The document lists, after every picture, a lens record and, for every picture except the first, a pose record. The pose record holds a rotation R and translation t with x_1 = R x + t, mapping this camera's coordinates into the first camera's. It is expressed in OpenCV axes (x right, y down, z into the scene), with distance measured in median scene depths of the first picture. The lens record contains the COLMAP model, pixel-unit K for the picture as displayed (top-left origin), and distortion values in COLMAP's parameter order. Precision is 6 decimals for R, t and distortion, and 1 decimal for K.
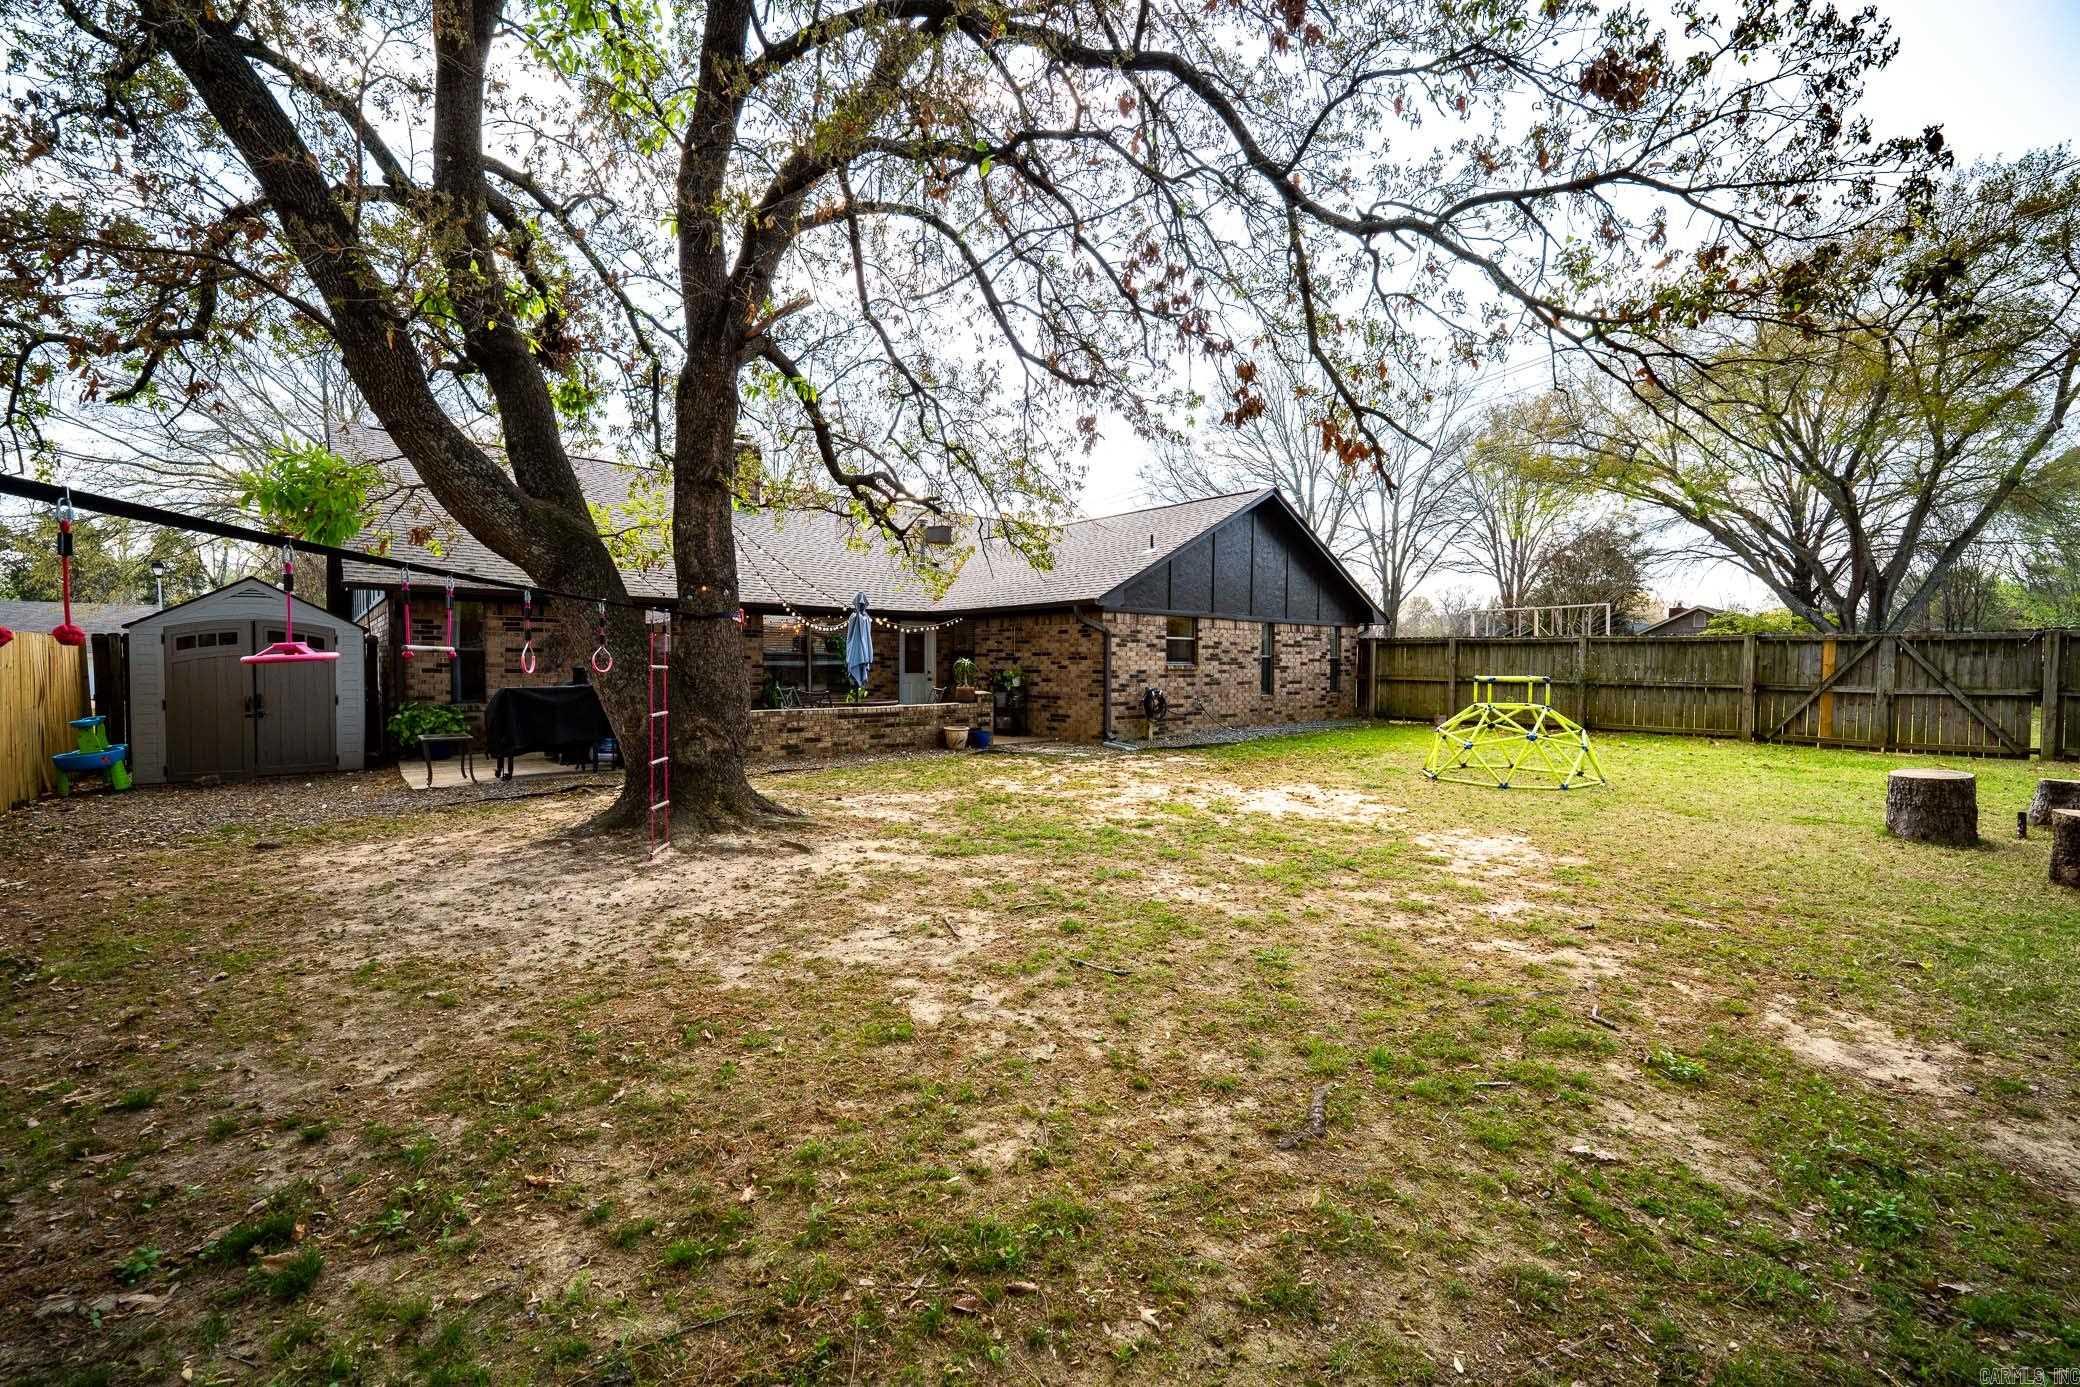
lens RADIAL K [[845.6, 0, 1039.8], [0, 845.6, 686.0], [0, 0, 1]] dist [-0.000970, -0.000008]
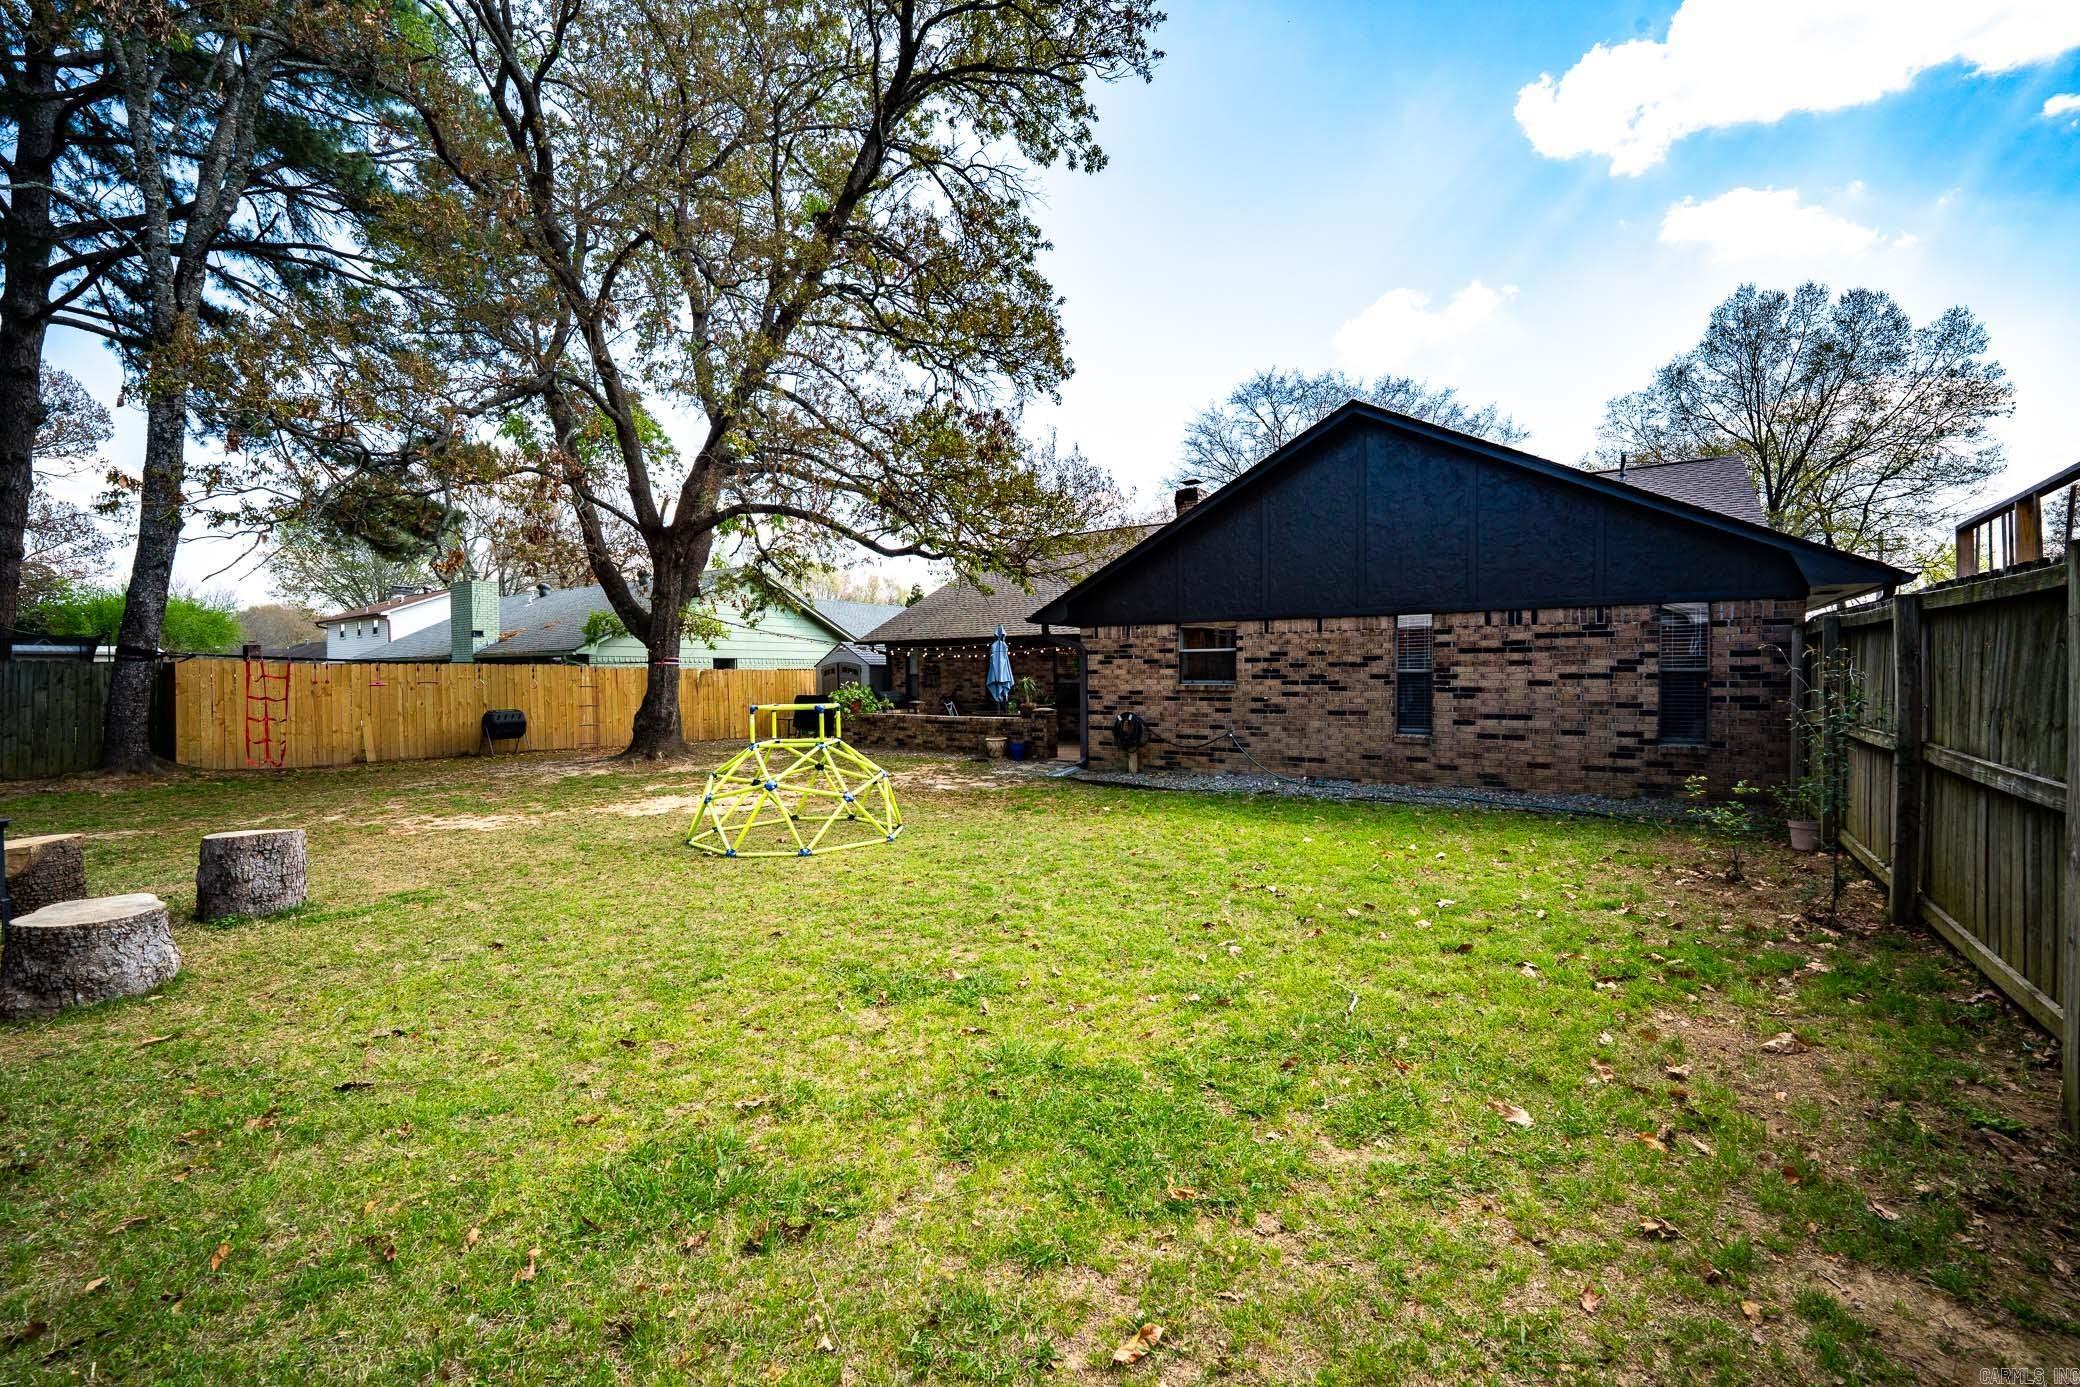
lens RADIAL K [[845.6, 0, 1040.2], [0, 845.6, 687.4], [0, 0, 1]] dist [-0.000970, -0.000008]
pose [[0.225990, 0.005520, -0.974114, 0.885725], [-0.024422, 0.999702, -0.000001, -0.018616], [0.973823, 0.023790, 0.226057, 0.677380]]
